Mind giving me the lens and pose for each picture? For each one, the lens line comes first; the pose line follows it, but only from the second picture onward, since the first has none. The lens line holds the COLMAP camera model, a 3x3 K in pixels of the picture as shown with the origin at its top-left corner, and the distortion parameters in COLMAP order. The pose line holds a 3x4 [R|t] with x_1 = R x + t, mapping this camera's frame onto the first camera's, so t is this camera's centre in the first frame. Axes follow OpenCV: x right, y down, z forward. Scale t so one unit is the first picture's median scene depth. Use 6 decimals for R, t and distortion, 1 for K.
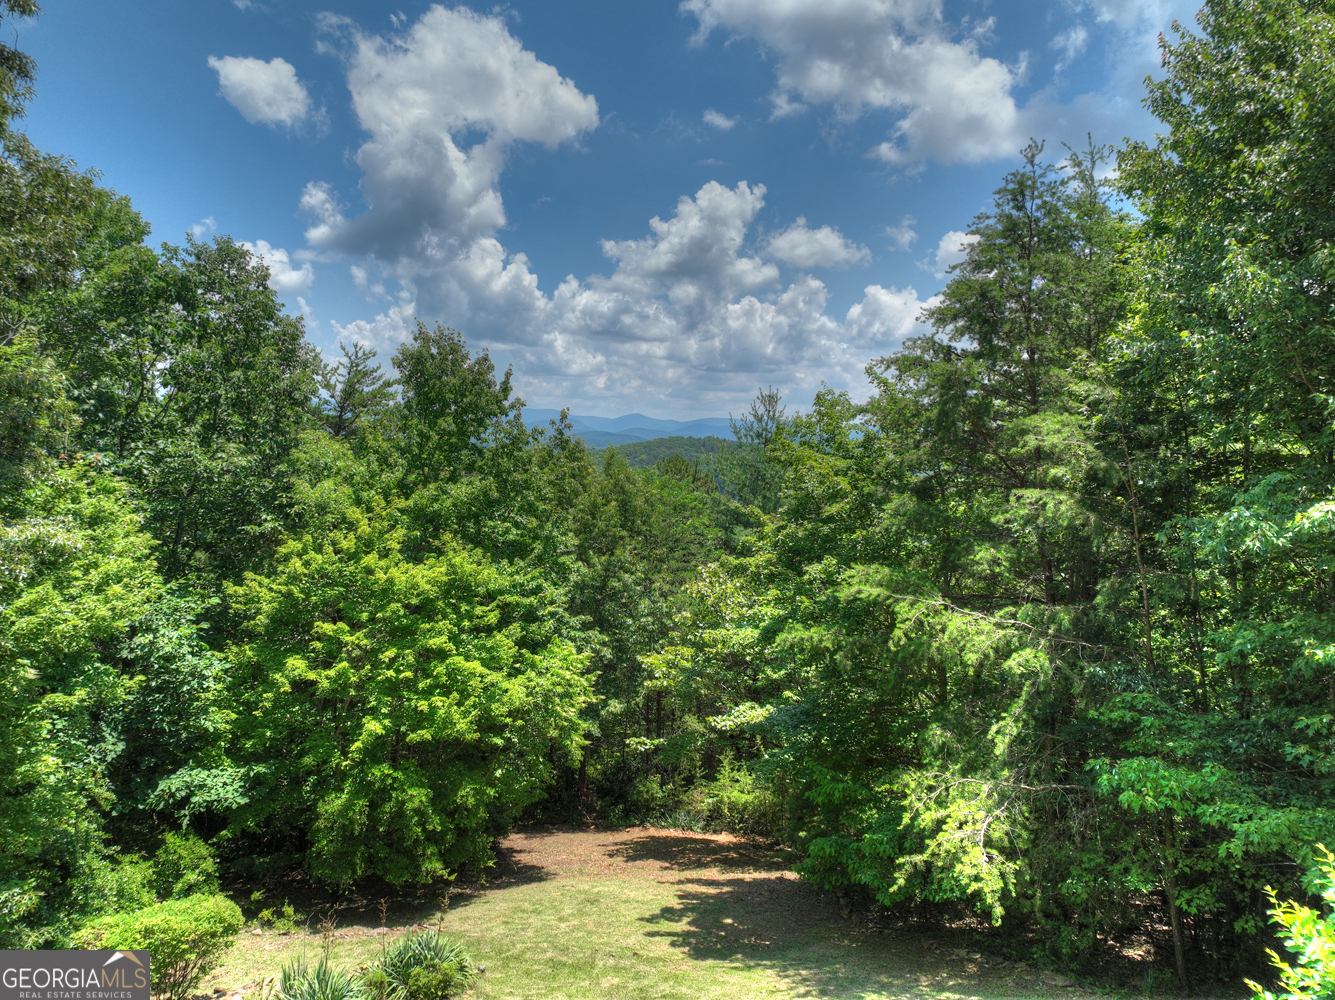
lens RADIAL K [[921.7, 0, 671.7], [0, 921.7, 500.3], [0, 0, 1]] dist [0.003791, 0.002836]
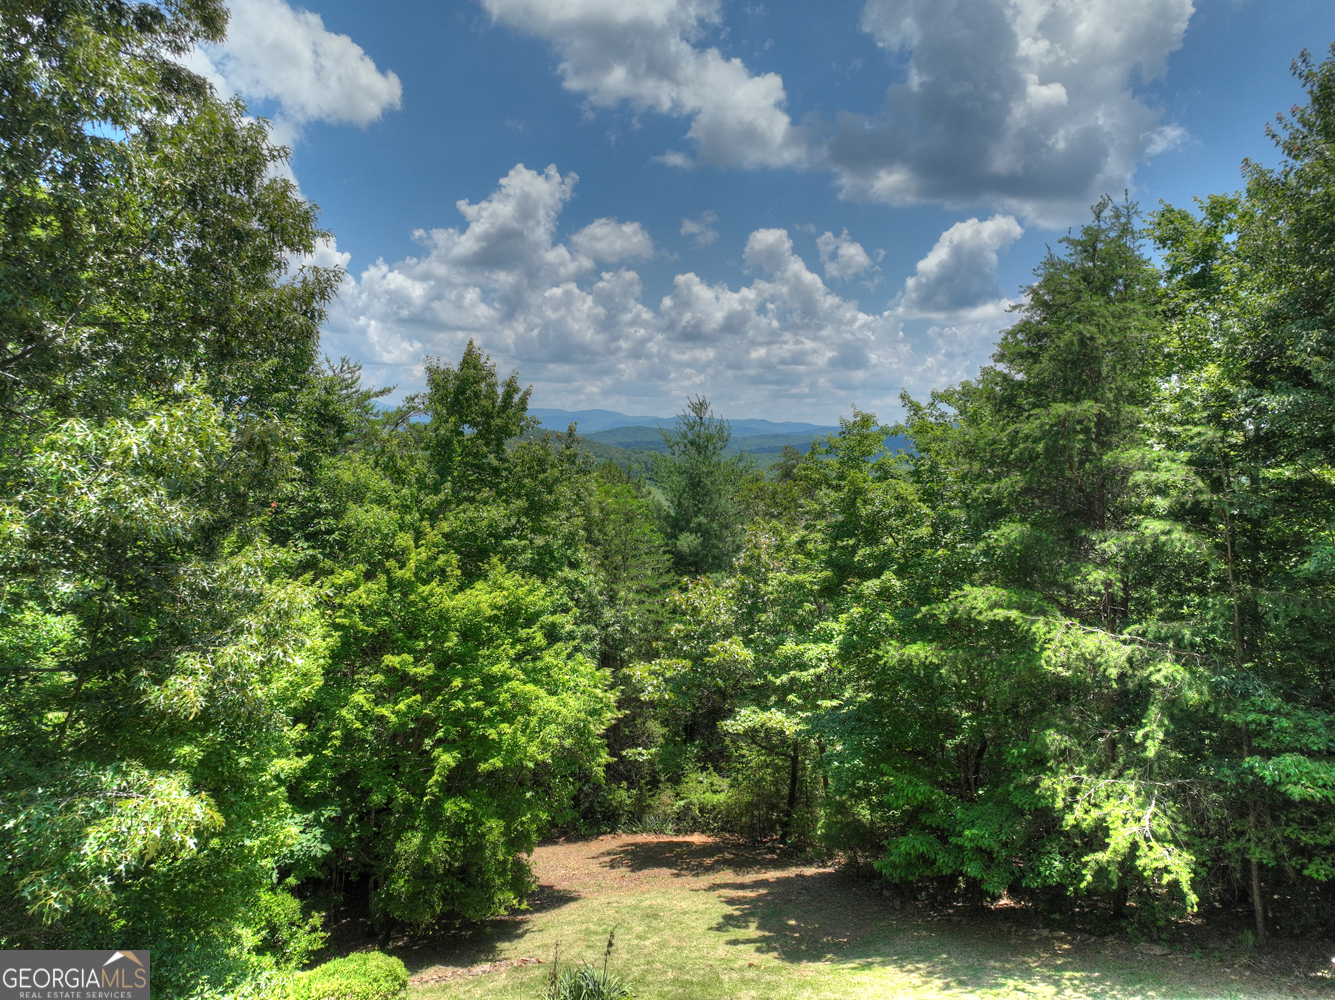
lens RADIAL K [[921.7, 0, 671.7], [0, 921.7, 500.3], [0, 0, 1]] dist [0.003791, 0.002836]
pose [[0.980806, -0.009747, 0.194743, -0.267721], [0.007802, 0.999912, 0.010754, -0.034564], [-0.194830, -0.009028, 0.980795, 0.004283]]
